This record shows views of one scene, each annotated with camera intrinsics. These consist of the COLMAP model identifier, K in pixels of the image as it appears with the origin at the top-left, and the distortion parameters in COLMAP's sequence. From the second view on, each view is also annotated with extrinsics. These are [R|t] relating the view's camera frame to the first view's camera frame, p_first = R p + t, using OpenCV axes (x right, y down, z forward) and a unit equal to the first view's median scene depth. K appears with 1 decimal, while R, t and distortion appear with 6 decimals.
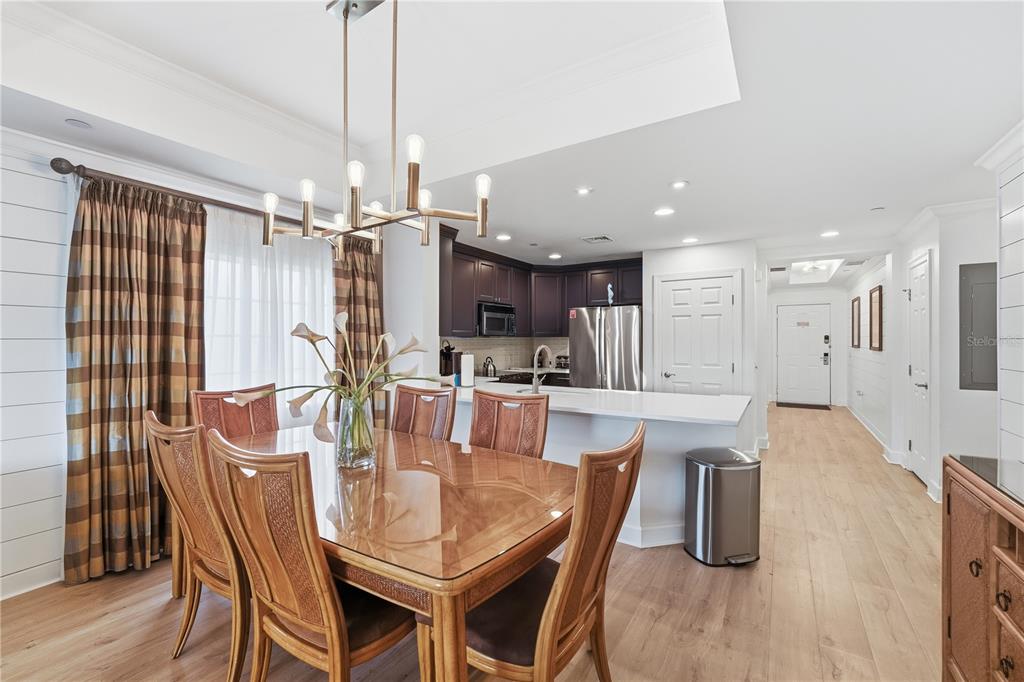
lens RADIAL K [[422.6, 0, 507.8], [0, 422.6, 340.0], [0, 0, 1]] dist [-0.007473, 0.000158]
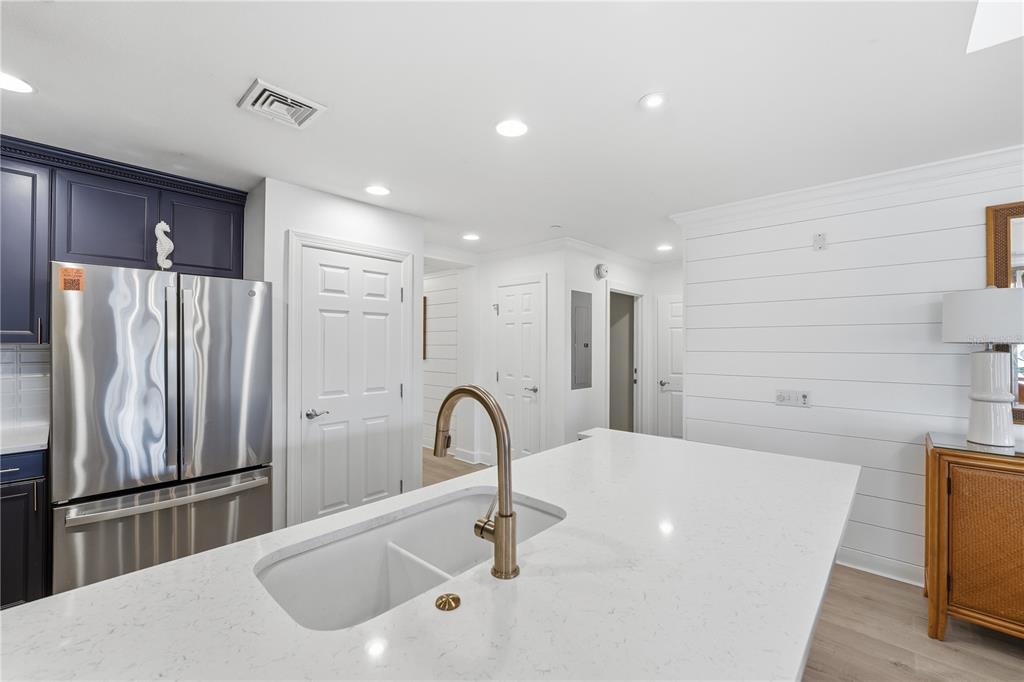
lens RADIAL K [[422.6, 0, 508.2], [0, 422.6, 343.6], [0, 0, 1]] dist [-0.007473, 0.000158]
pose [[0.185152, 0.013856, 0.982612, -0.153221], [0.006225, 0.999864, -0.015273, -0.001170], [-0.982690, 0.008944, 0.185040, 0.795264]]
